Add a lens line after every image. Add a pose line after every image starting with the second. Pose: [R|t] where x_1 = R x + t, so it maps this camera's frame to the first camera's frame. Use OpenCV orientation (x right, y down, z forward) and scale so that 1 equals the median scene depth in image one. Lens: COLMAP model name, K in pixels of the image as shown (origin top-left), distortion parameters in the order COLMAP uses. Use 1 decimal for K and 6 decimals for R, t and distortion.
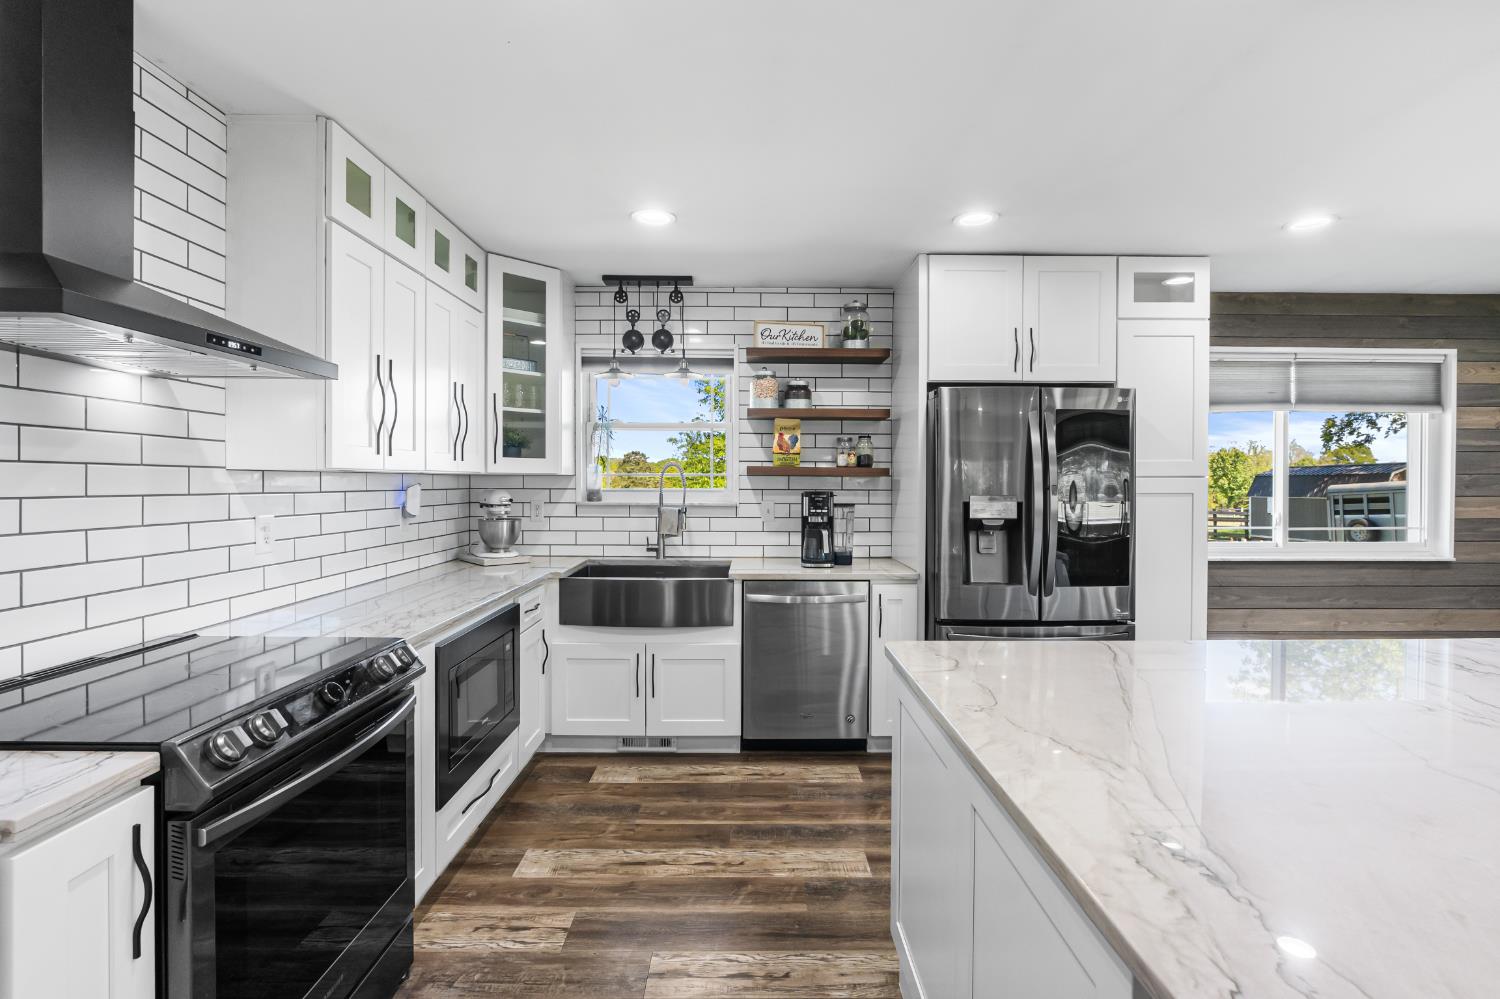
lens RADIAL K [[690.8, 0, 749.9], [0, 690.8, 492.7], [0, 0, 1]] dist [-0.010474, 0.001379]
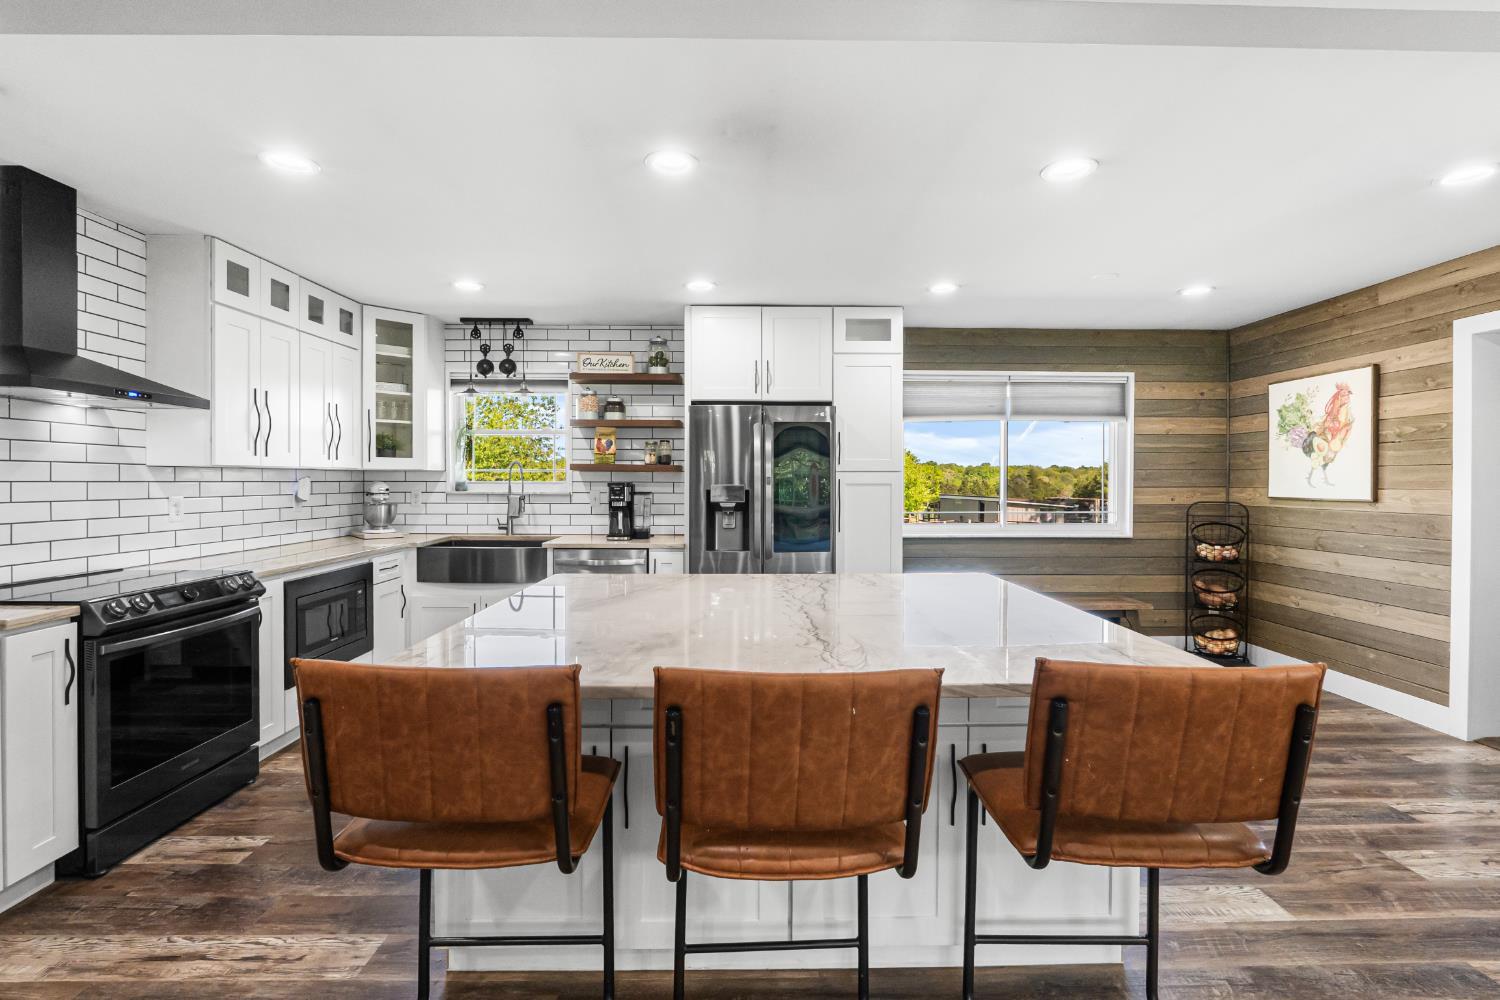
lens RADIAL K [[690.8, 0, 753.0], [0, 690.8, 491.7], [0, 0, 1]] dist [-0.010474, 0.001379]
pose [[0.999983, -0.000341, 0.005859, 0.364134], [0.000337, 1.000000, 0.000598, 0.015036], [-0.005859, -0.000596, 0.999983, -0.336957]]
